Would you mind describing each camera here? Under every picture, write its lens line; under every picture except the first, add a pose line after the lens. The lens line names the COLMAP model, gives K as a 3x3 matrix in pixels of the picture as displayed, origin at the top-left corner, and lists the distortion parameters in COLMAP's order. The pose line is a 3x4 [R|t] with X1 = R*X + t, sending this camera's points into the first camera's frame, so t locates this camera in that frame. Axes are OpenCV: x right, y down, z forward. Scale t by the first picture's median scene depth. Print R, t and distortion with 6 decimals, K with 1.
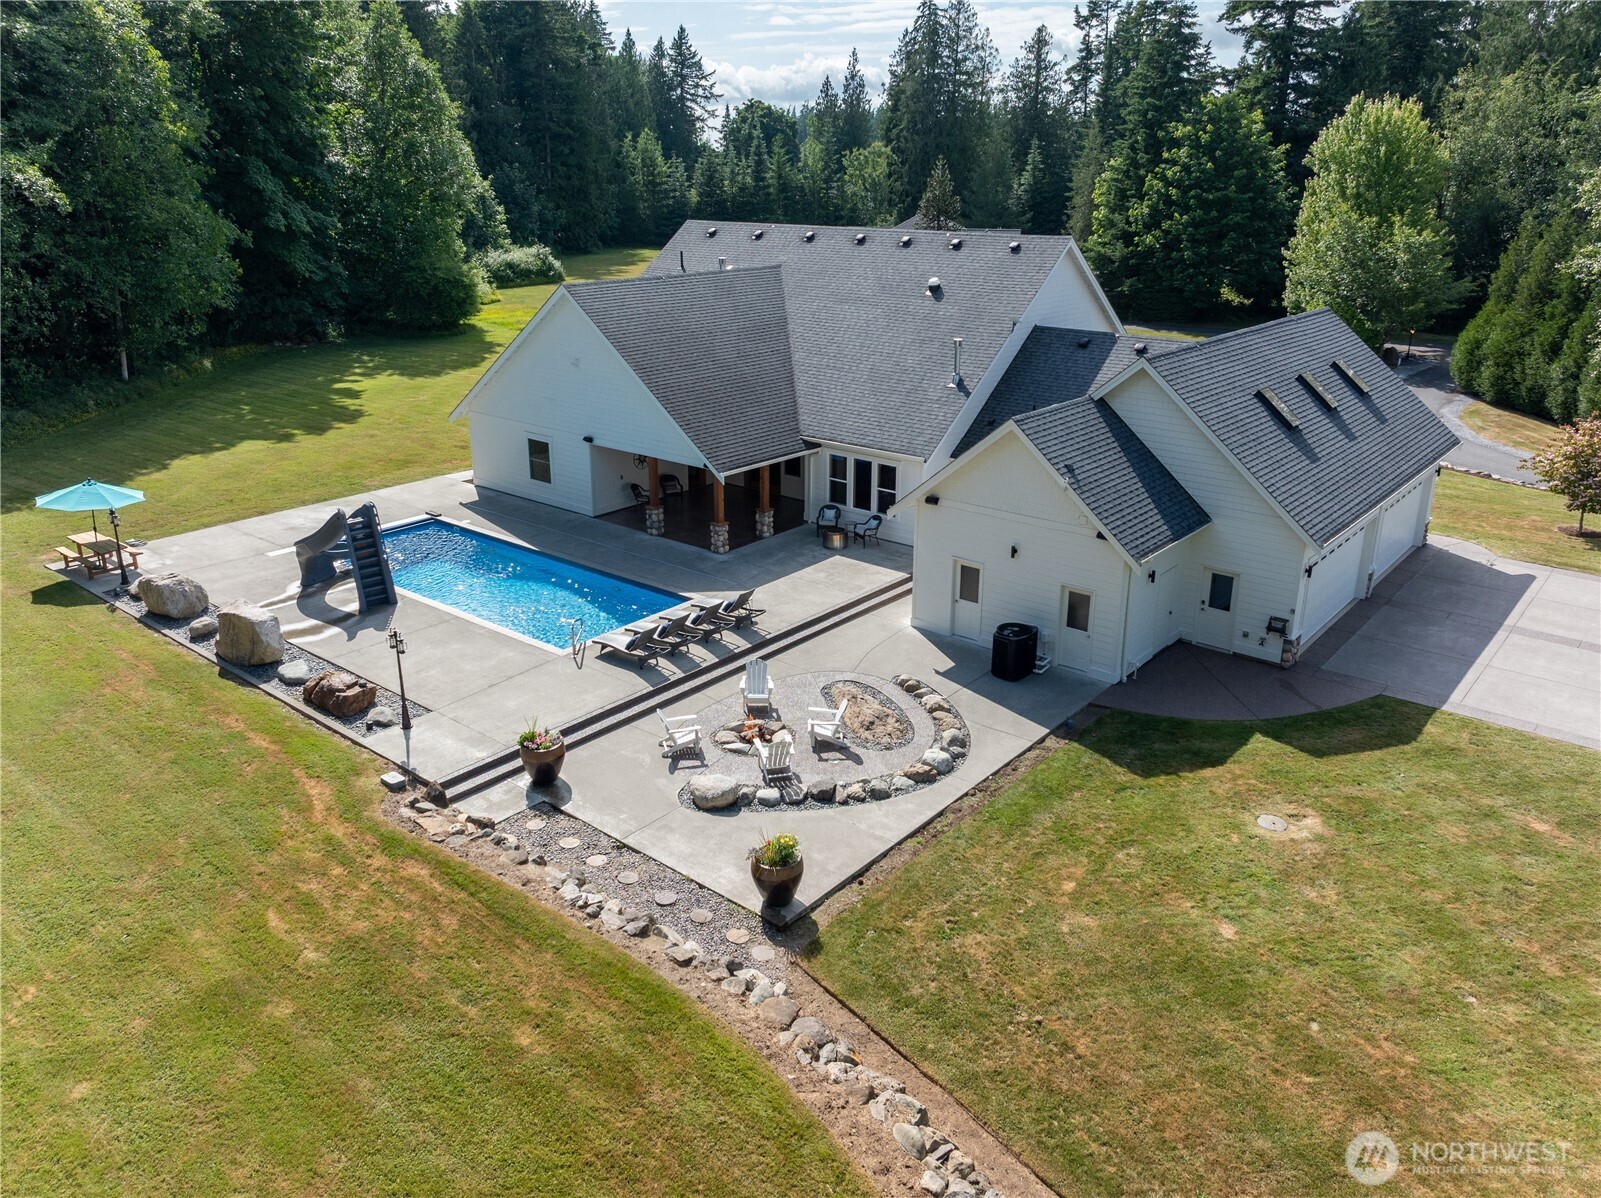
lens RADIAL K [[1152.7, 0, 800.5], [0, 1152.7, 599.0], [0, 0, 1]] dist [-0.000838, -0.000388]
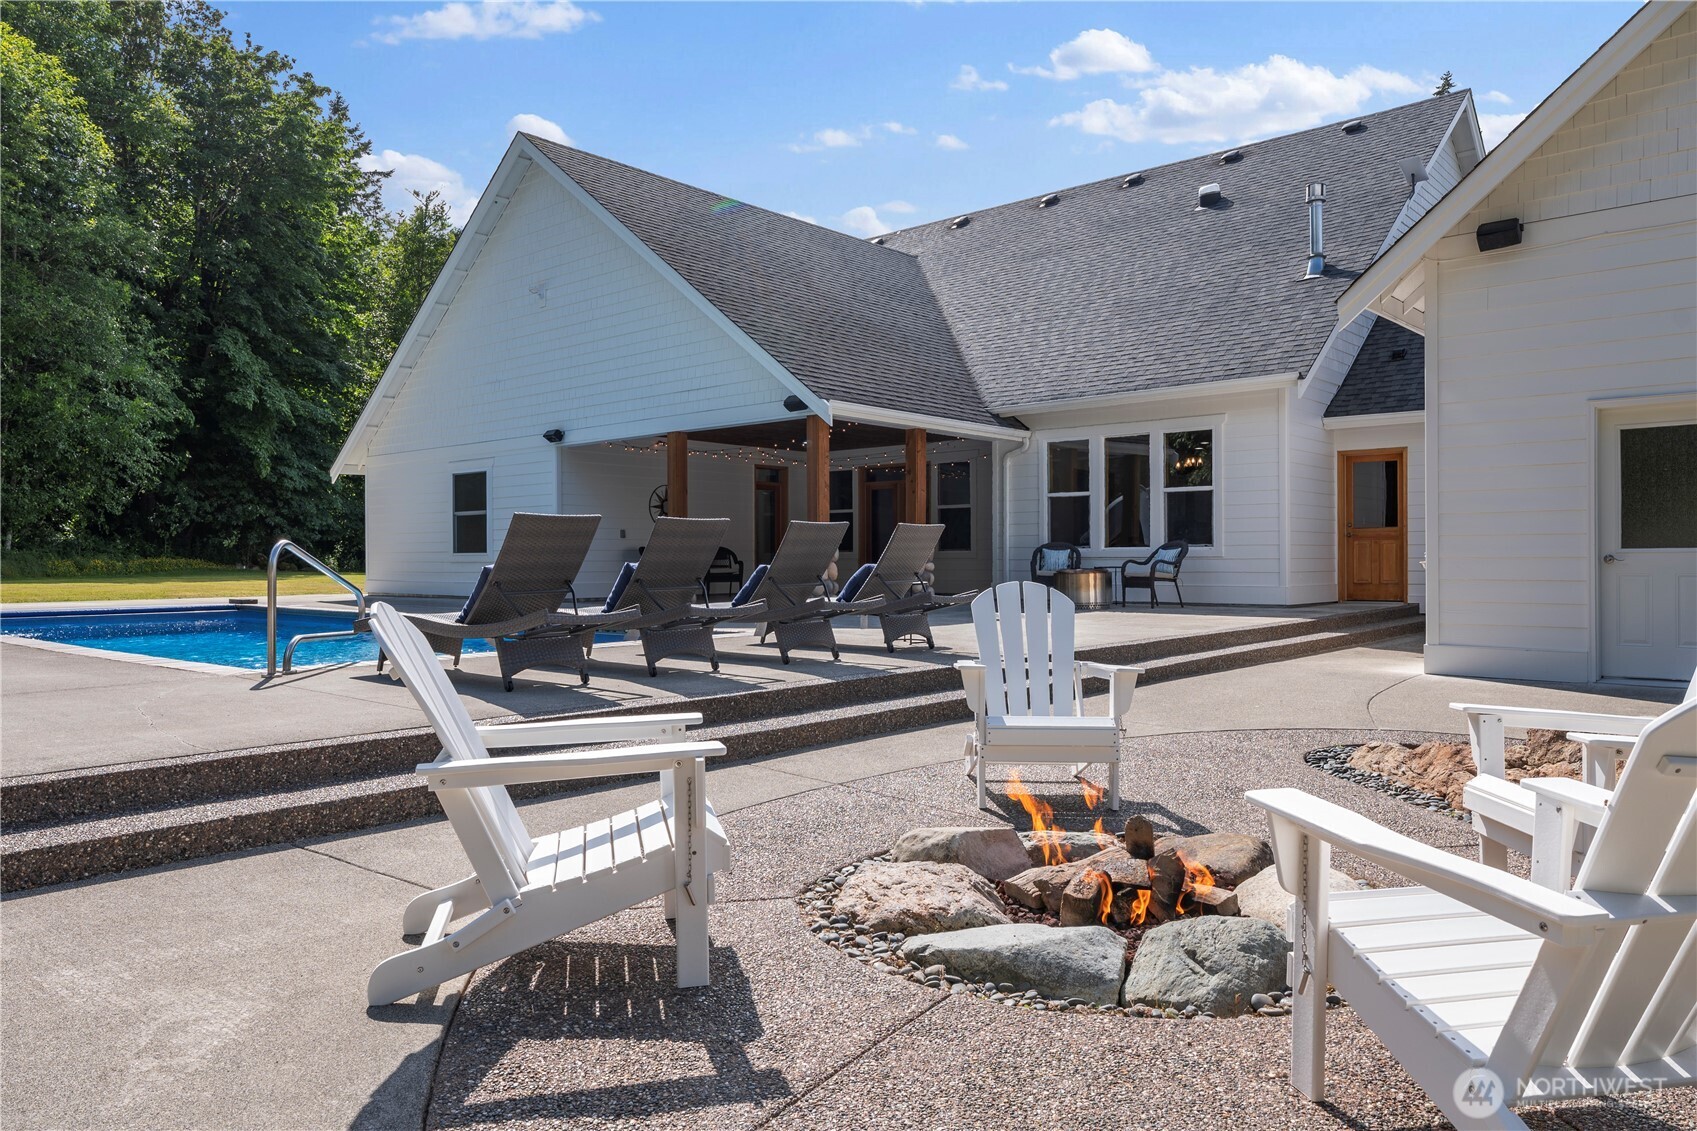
lens RADIAL K [[1167.2, 0, 848.5], [0, 1167.2, 565.5], [0, 0, 1]] dist [0.000525, 0.000181]
pose [[0.999515, -0.012151, -0.028663, -0.044477], [0.001798, 0.941682, -0.336500, 0.085288], [0.031081, 0.336285, 0.941247, 0.559094]]
